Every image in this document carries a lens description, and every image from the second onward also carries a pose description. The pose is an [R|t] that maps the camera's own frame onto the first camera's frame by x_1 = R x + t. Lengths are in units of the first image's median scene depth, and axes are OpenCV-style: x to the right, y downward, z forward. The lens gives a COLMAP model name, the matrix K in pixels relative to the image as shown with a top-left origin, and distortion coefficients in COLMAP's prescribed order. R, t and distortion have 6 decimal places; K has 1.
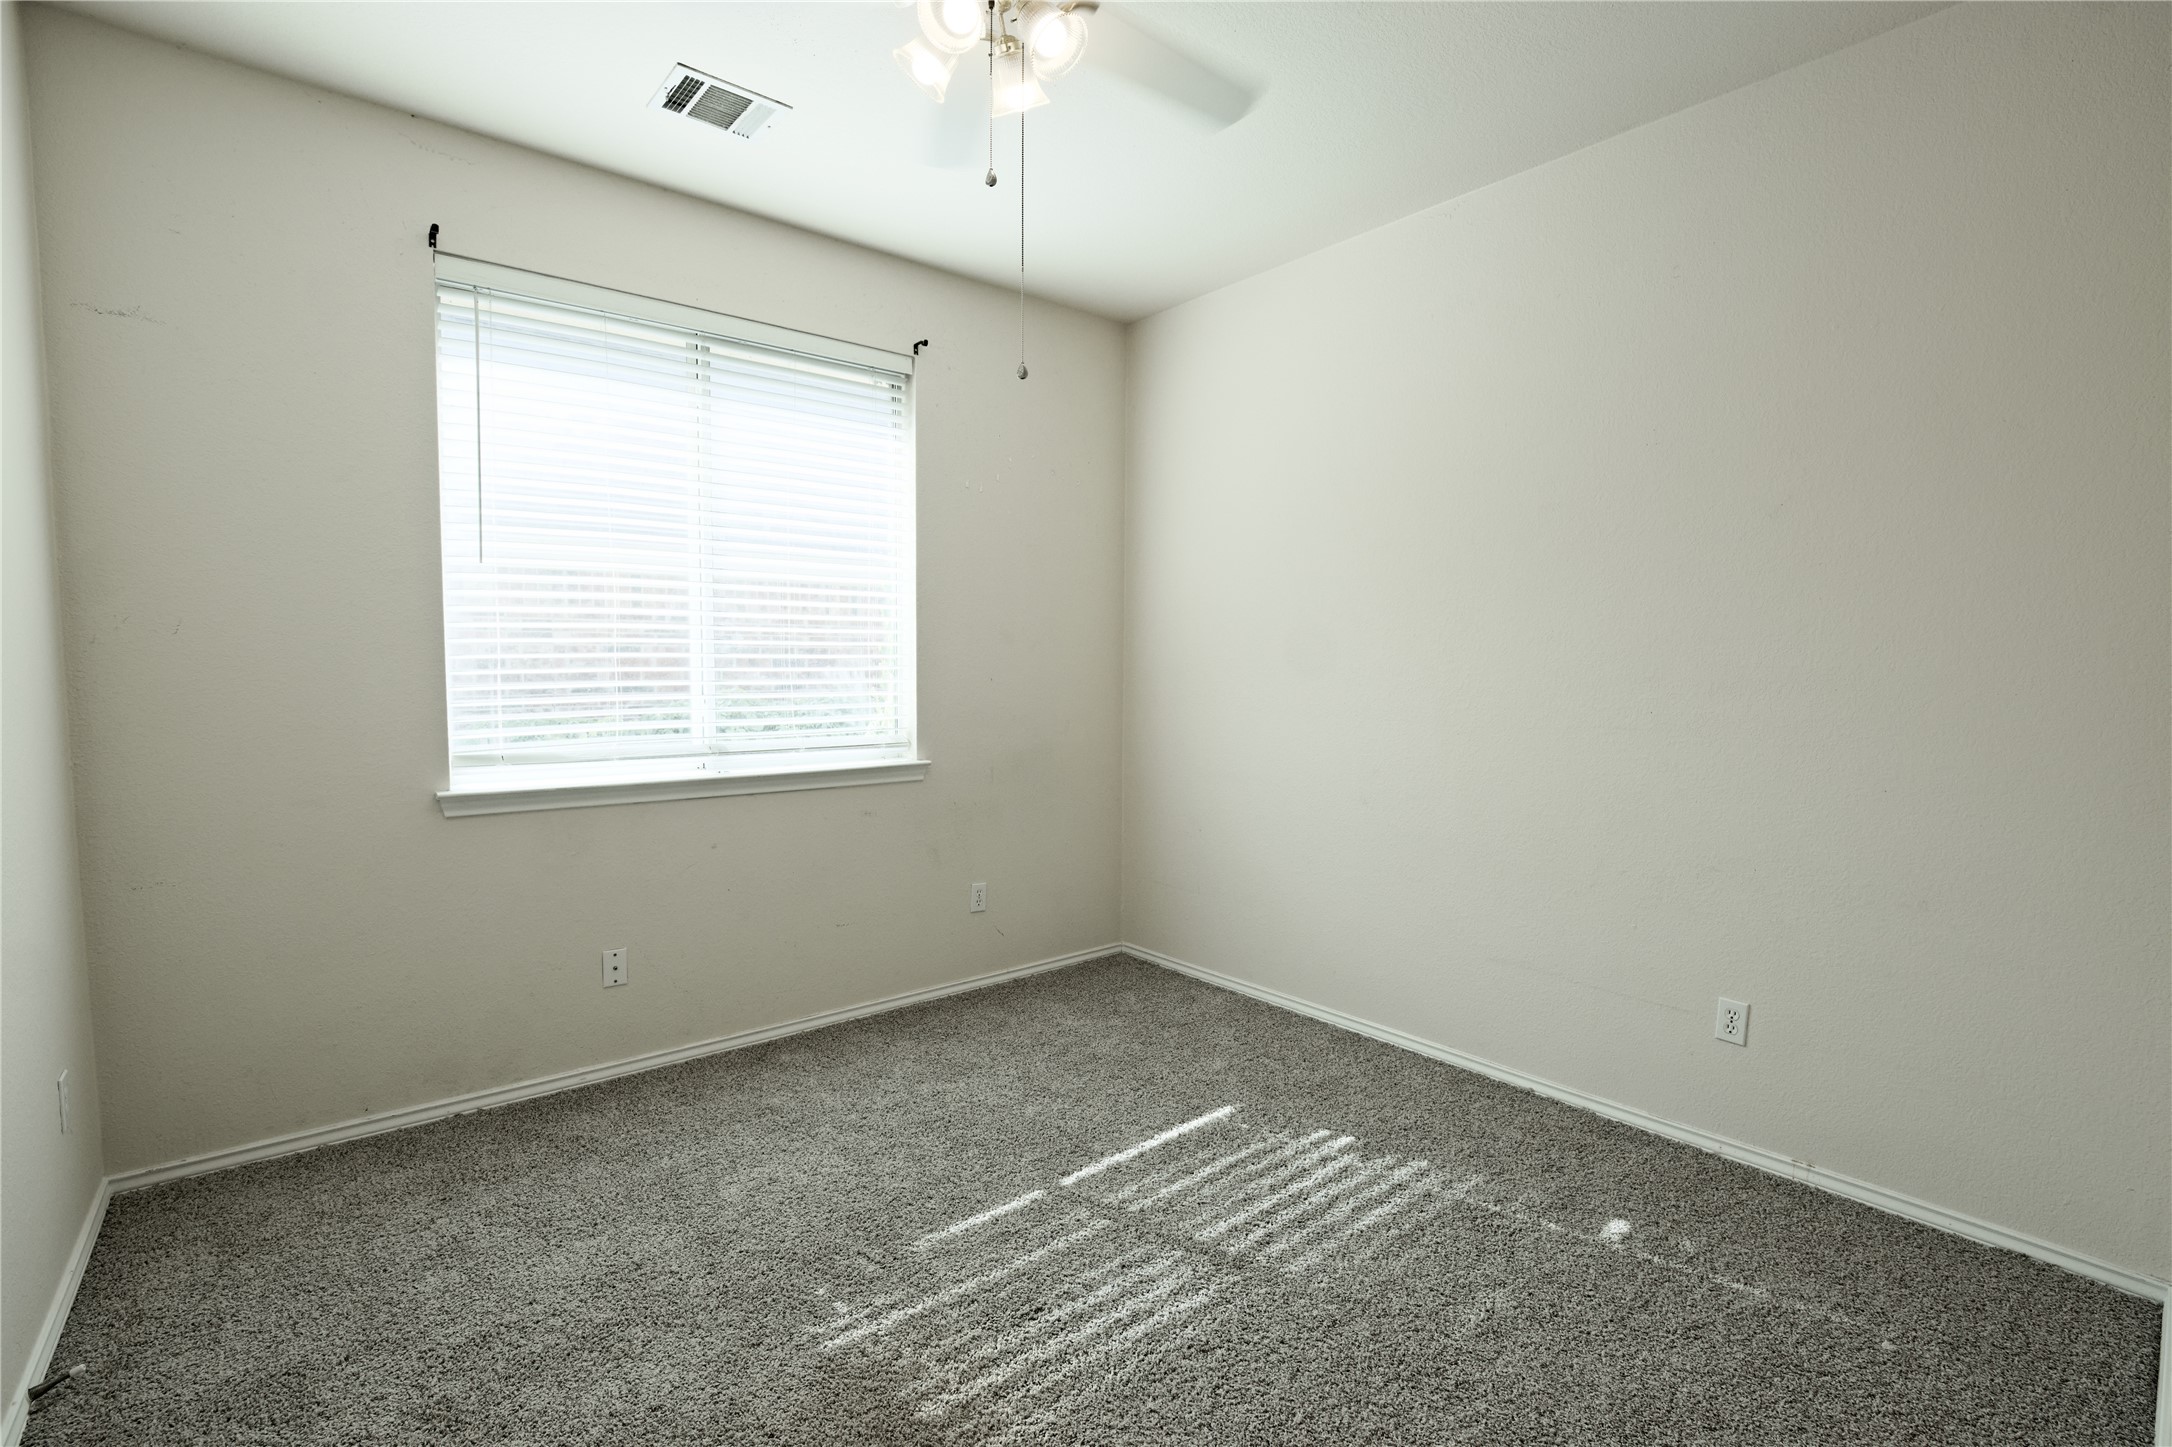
lens RADIAL K [[975.3, 0, 1096.2], [0, 975.3, 733.4], [0, 0, 1]] dist [-0.016734, 0.002685]
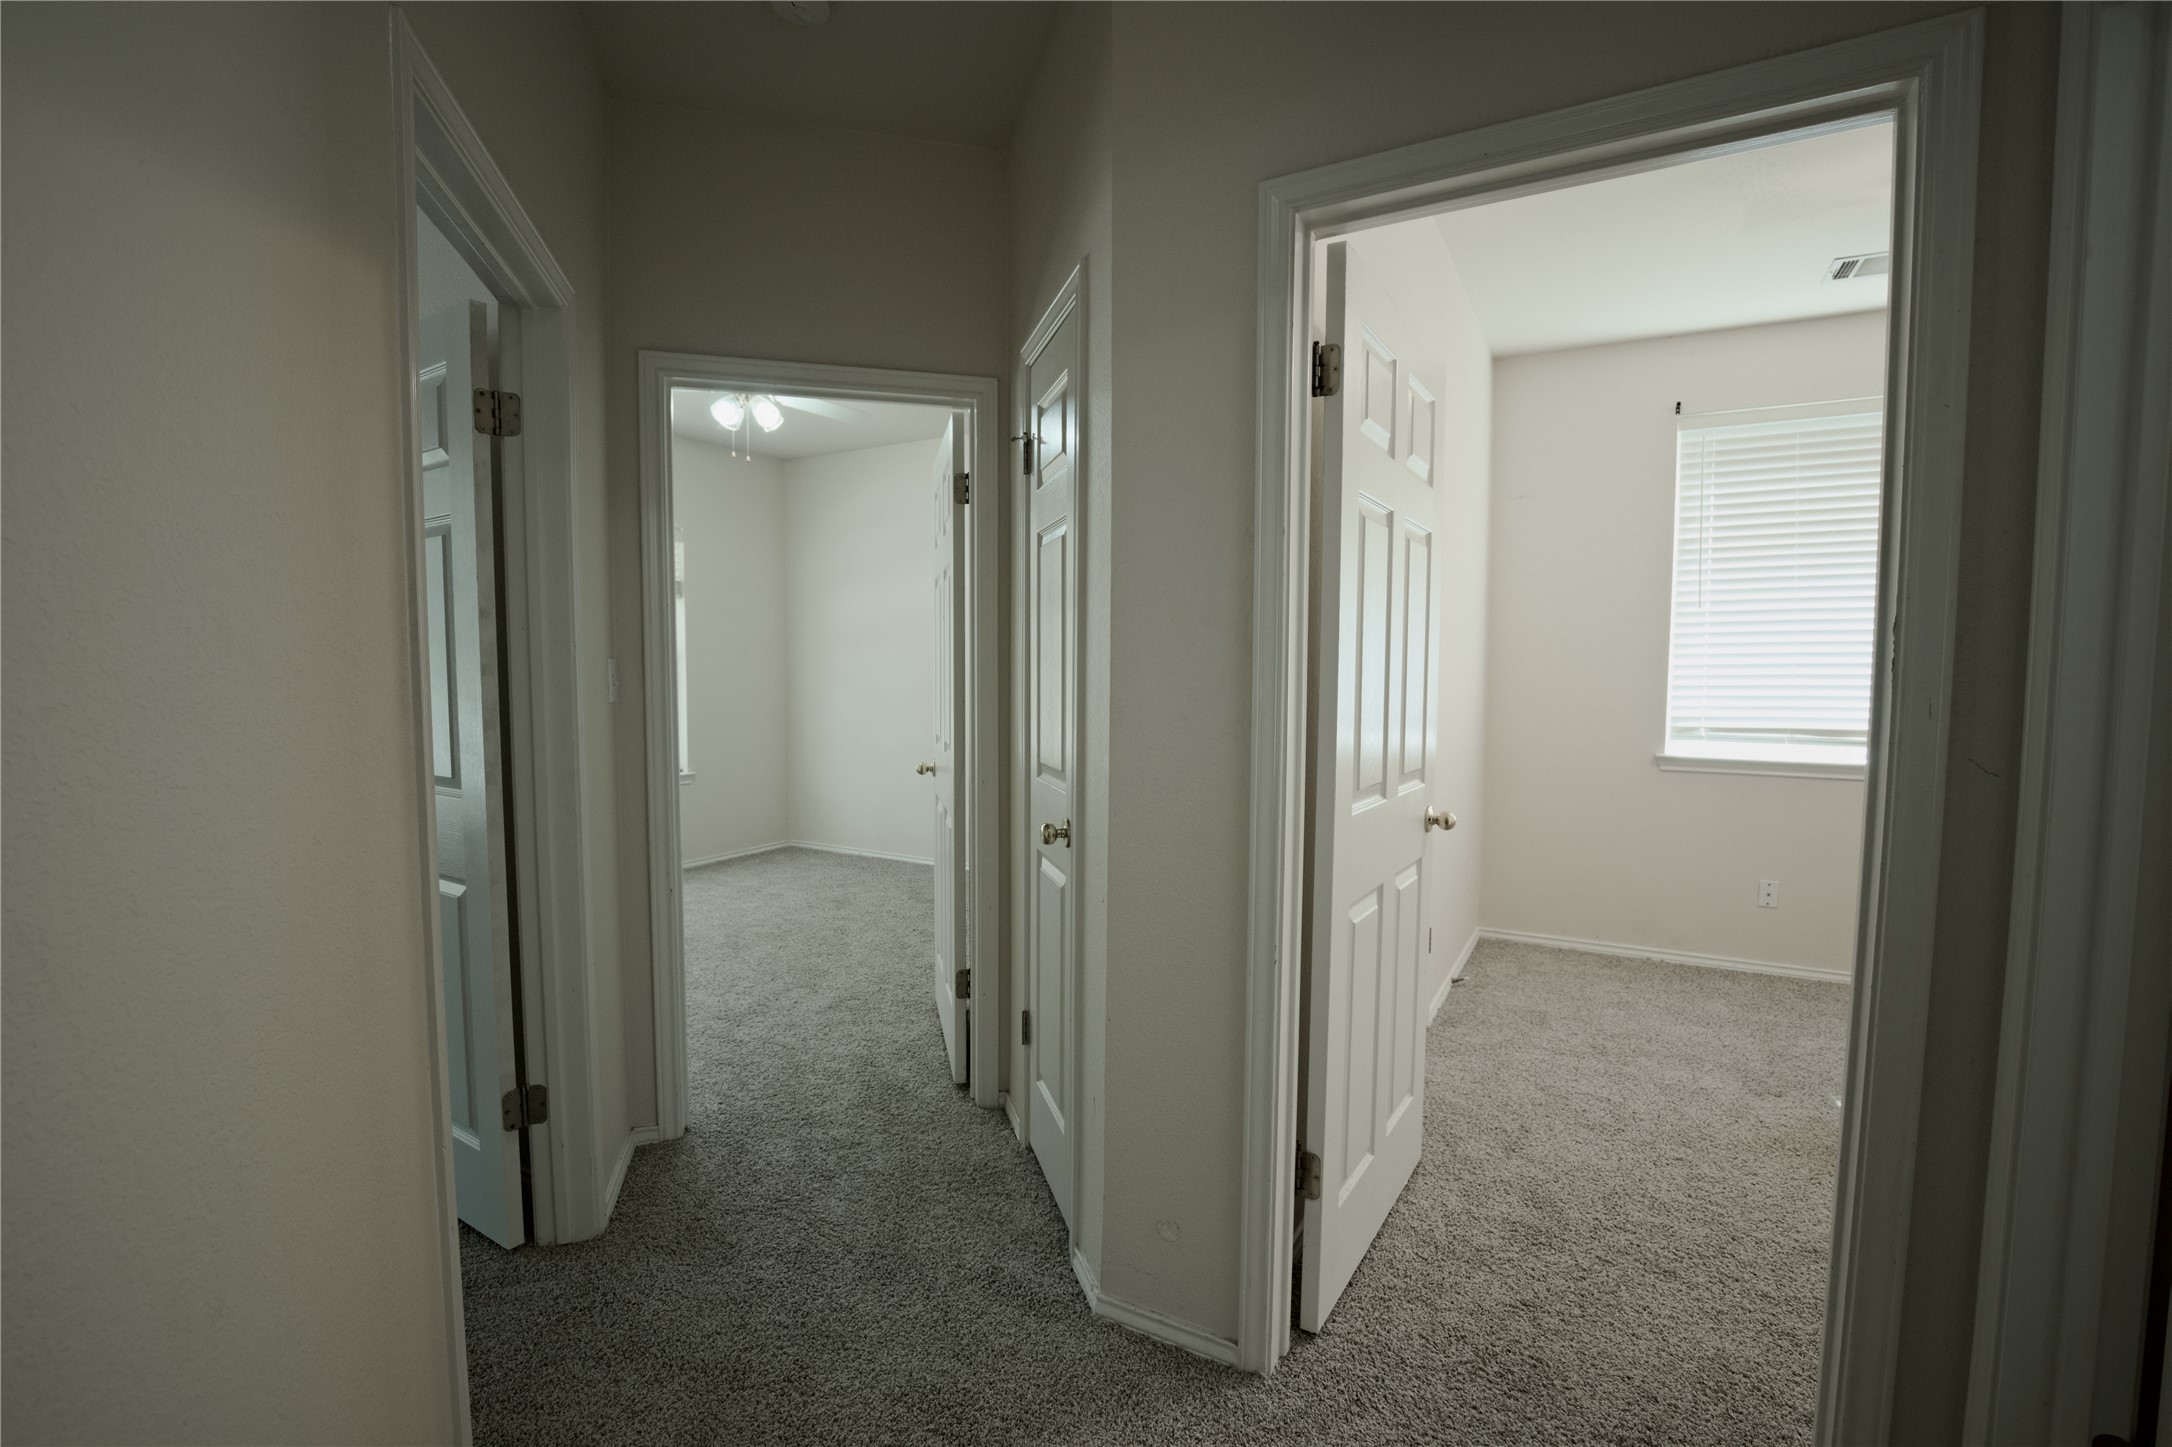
lens RADIAL K [[975.3, 0, 1090.0], [0, 975.3, 736.7], [0, 0, 1]] dist [-0.016734, 0.002685]
pose [[0.372054, 0.066354, -0.925836, 0.501240], [-0.063428, 0.996928, 0.045961, 0.024374], [0.926041, 0.041624, 0.375120, -0.512456]]
